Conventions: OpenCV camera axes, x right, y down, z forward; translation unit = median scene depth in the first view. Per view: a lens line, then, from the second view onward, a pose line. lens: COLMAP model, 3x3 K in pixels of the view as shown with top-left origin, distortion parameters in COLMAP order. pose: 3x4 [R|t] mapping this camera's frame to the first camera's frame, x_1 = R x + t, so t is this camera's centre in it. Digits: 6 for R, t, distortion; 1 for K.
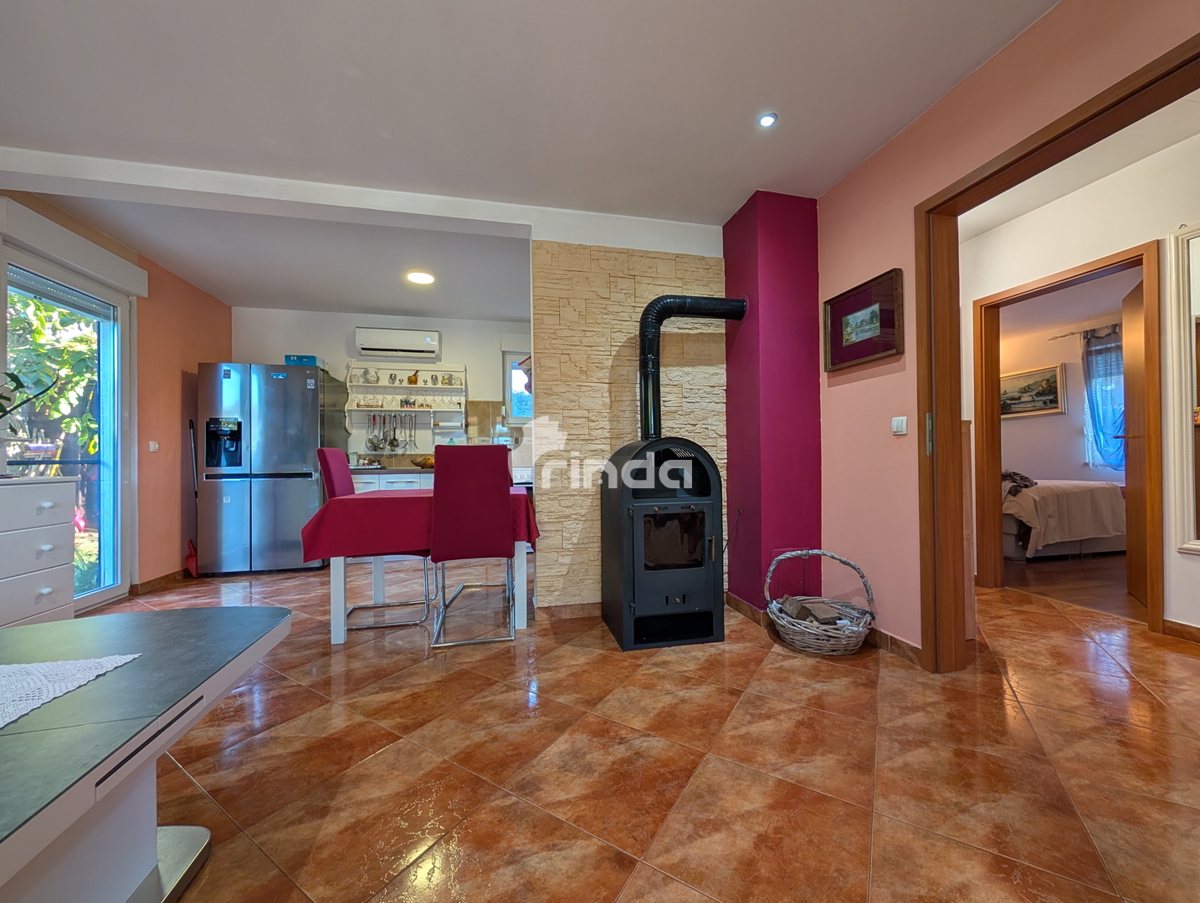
lens RADIAL K [[452.3, 0, 603.6], [0, 452.3, 456.7], [0, 0, 1]] dist [-0.001264, 0.000266]
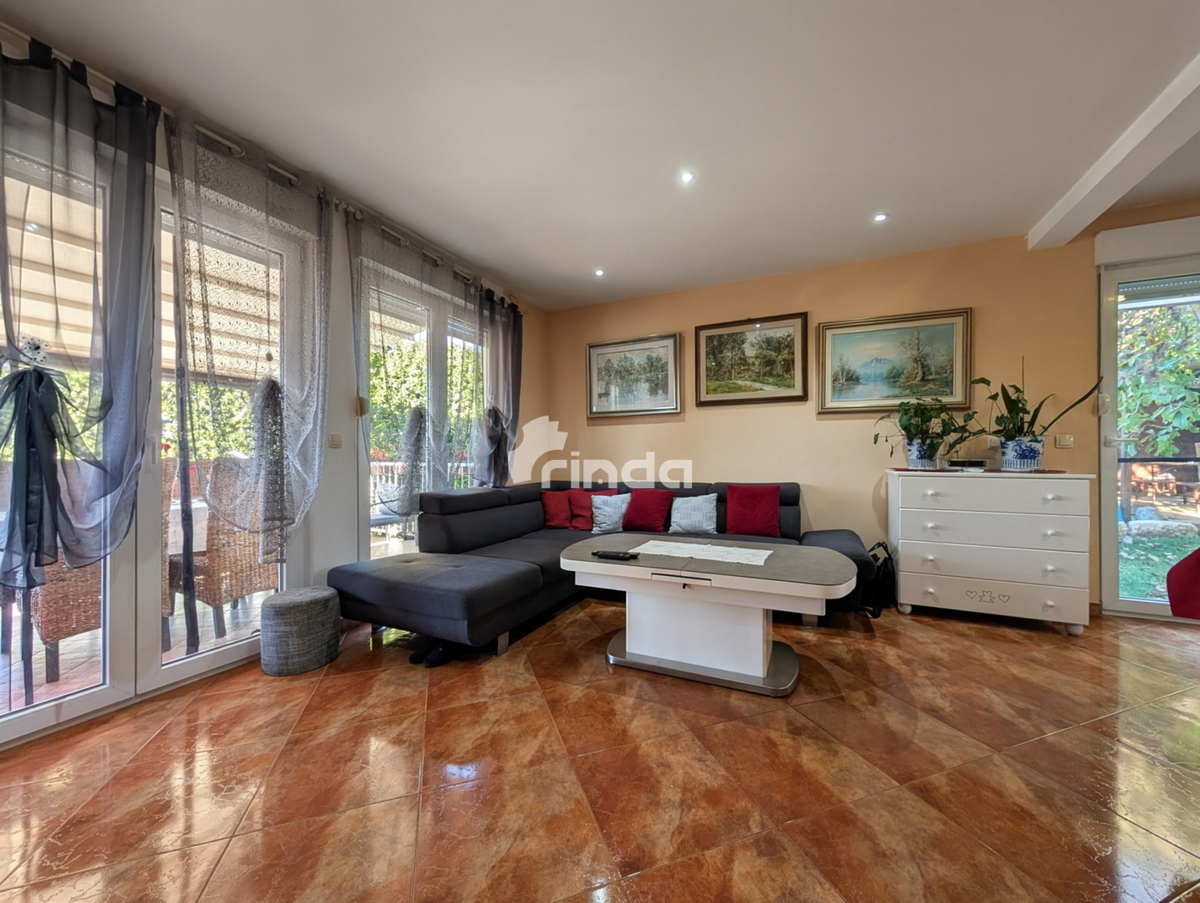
lens RADIAL K [[452.3, 0, 603.3], [0, 452.3, 454.1], [0, 0, 1]] dist [-0.001264, 0.000266]
pose [[-0.618291, 0.010987, -0.785872, 0.341705], [0.014133, 0.999896, 0.002860, -0.019899], [0.785822, -0.009339, -0.618382, 0.620380]]
